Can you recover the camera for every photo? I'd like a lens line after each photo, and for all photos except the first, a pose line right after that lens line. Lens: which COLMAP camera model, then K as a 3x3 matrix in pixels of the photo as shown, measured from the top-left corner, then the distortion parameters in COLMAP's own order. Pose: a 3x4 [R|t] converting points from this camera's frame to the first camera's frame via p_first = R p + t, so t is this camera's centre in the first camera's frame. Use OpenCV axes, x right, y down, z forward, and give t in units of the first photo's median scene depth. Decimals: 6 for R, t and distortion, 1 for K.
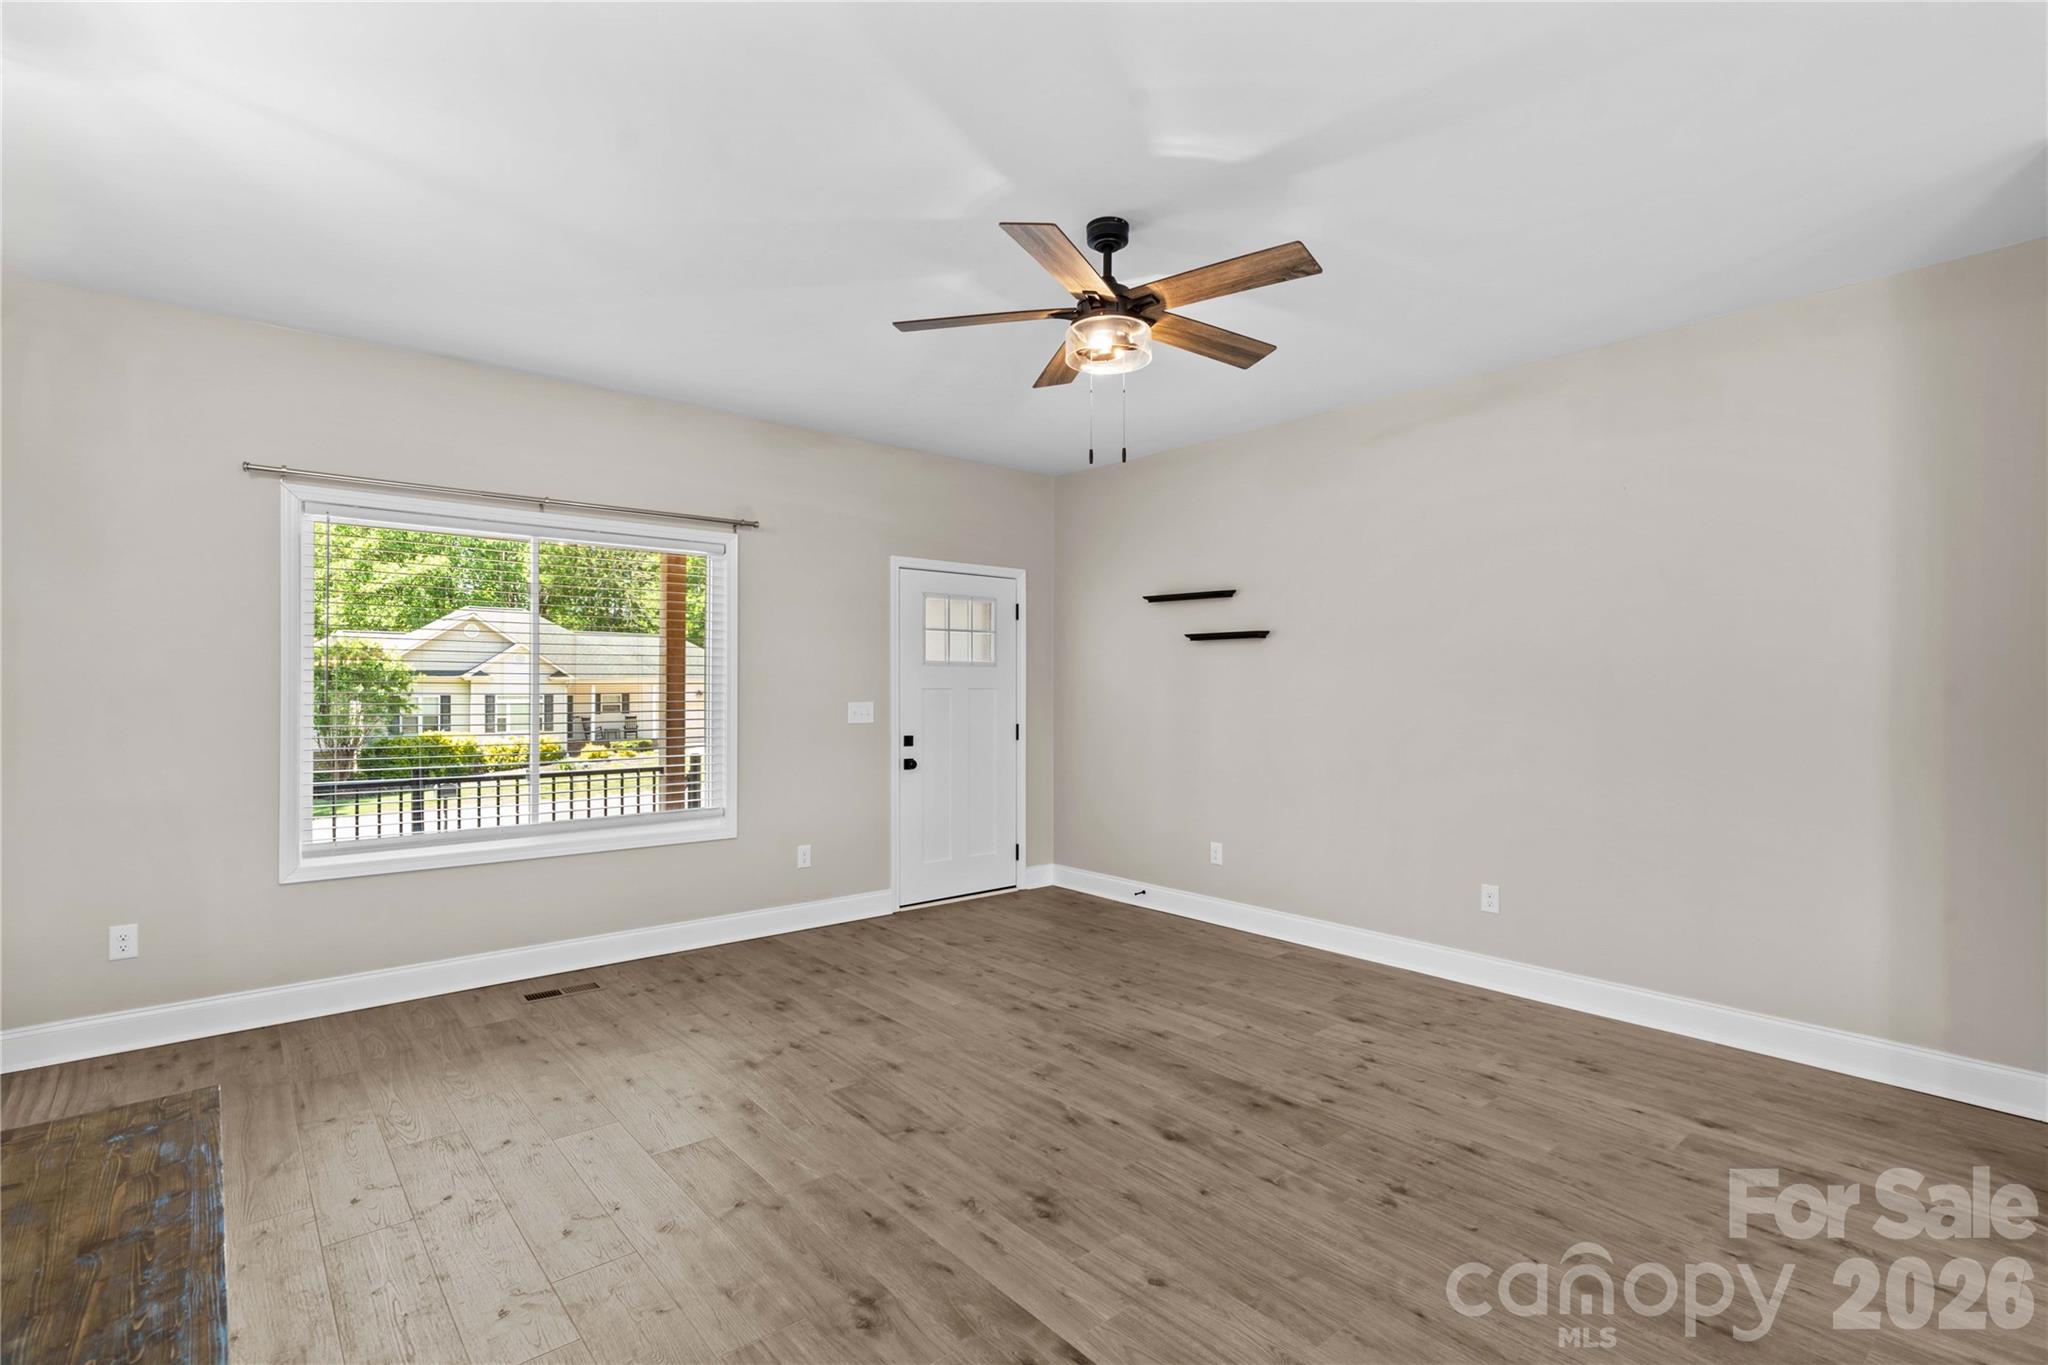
lens RADIAL K [[944.6, 0, 1013.2], [0, 944.6, 679.6], [0, 0, 1]] dist [-0.008050, 0.004854]
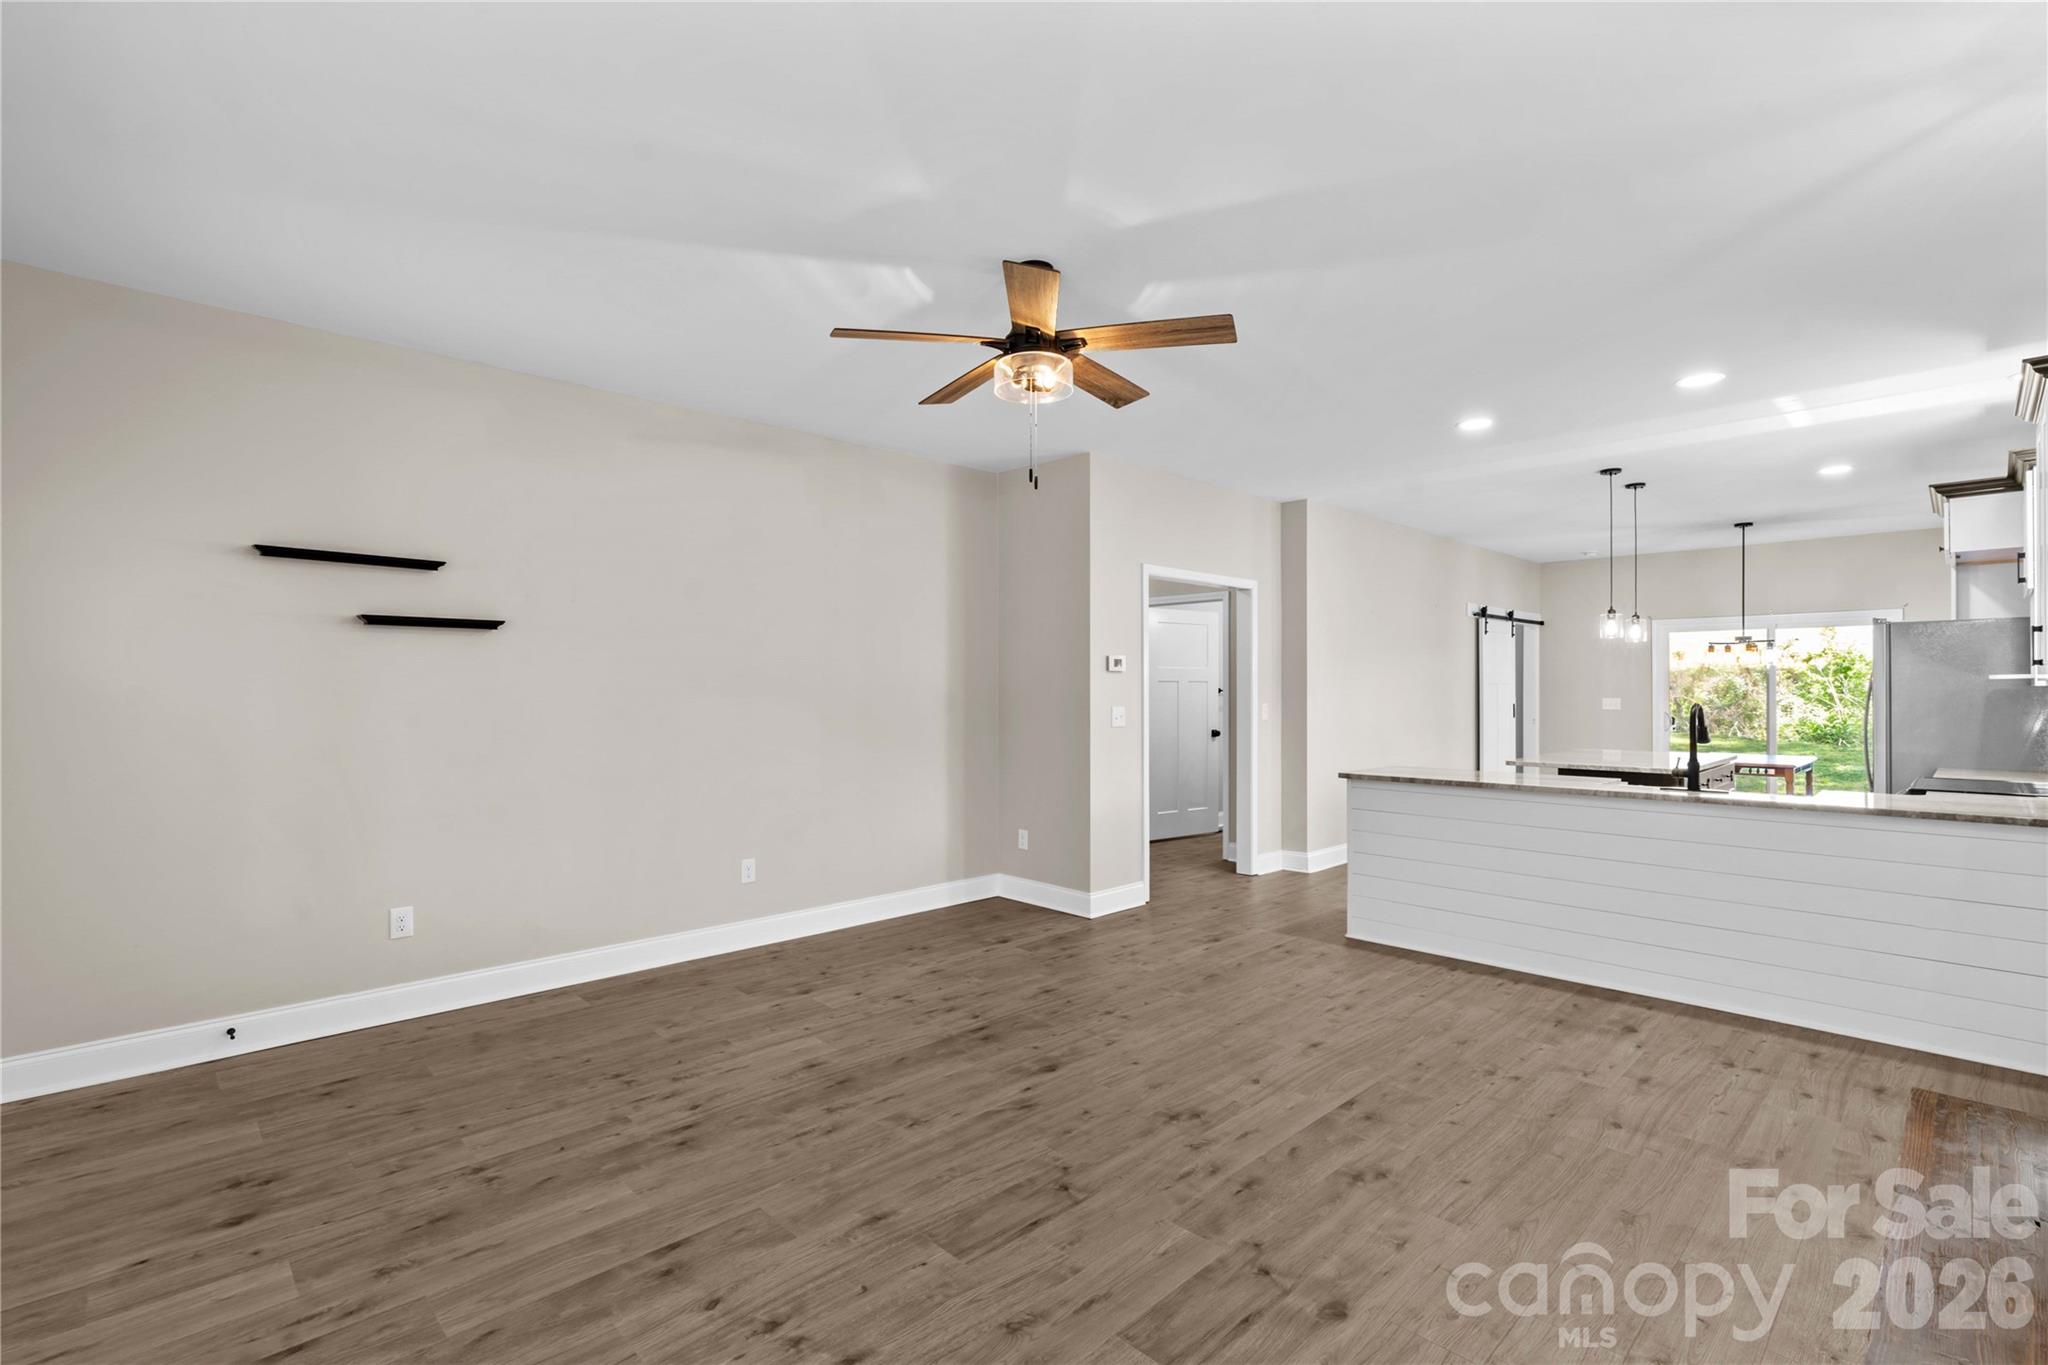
lens RADIAL K [[944.6, 0, 1022.3], [0, 944.6, 679.0], [0, 0, 1]] dist [-0.008050, 0.004854]
pose [[-0.068262, 0.007227, 0.997641, -0.668317], [-0.009065, 0.999928, -0.007864, 0.004827], [-0.997626, -0.009580, -0.068191, 0.742339]]
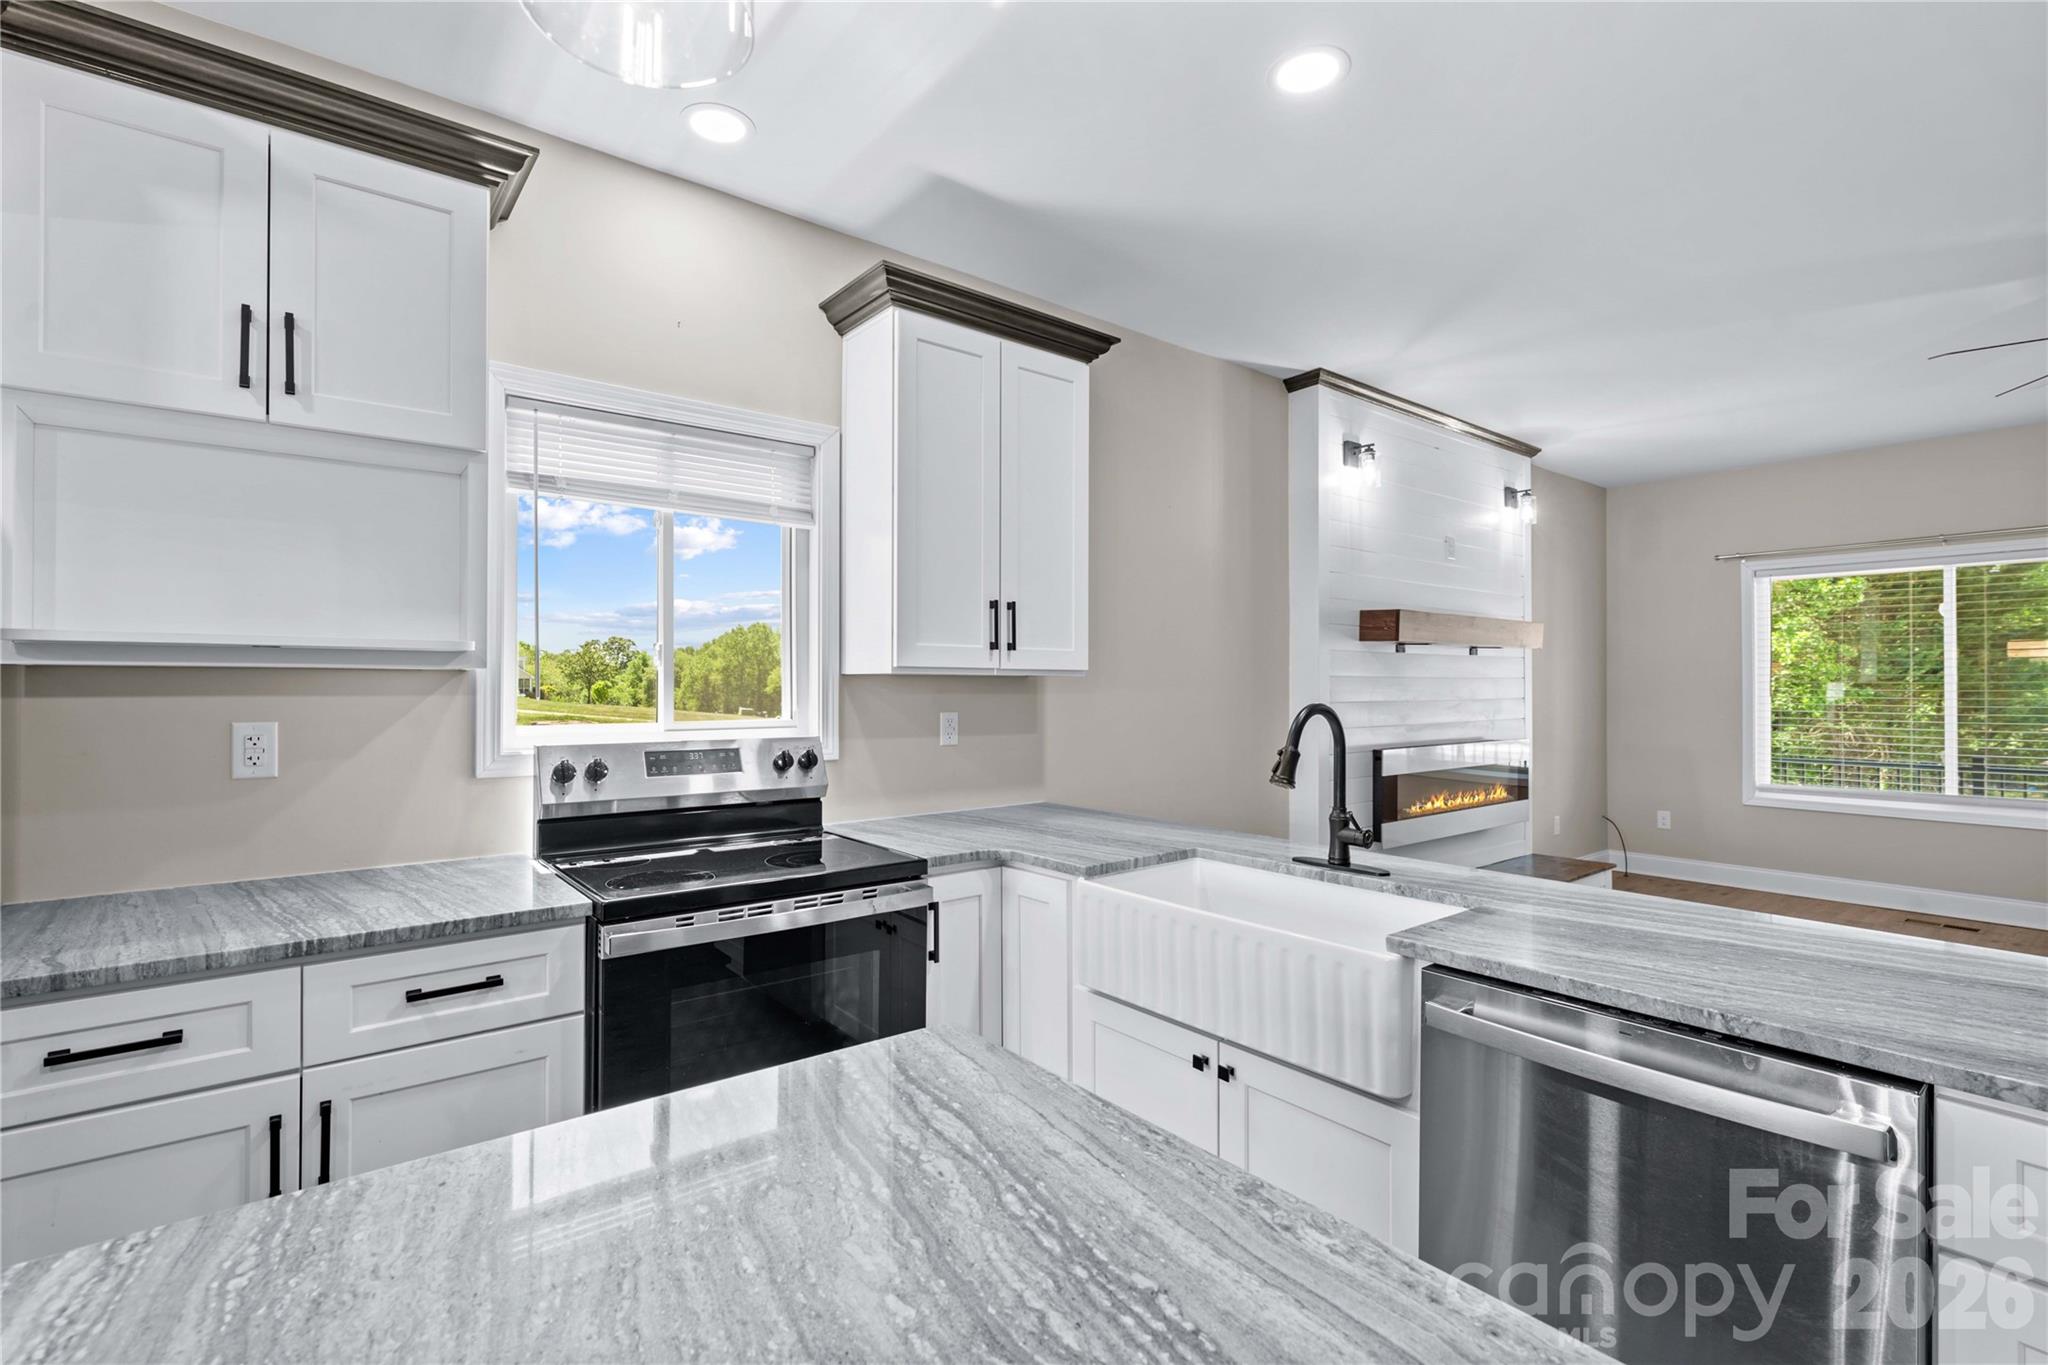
lens RADIAL K [[944.6, 0, 1016.1], [0, 944.6, 675.2], [0, 0, 1]] dist [-0.008050, 0.004854]
pose [[-0.030887, -0.013537, -0.999431, 0.800587], [0.005256, 0.999892, -0.013705, 0.005919], [0.999509, -0.005677, -0.030812, -0.194656]]
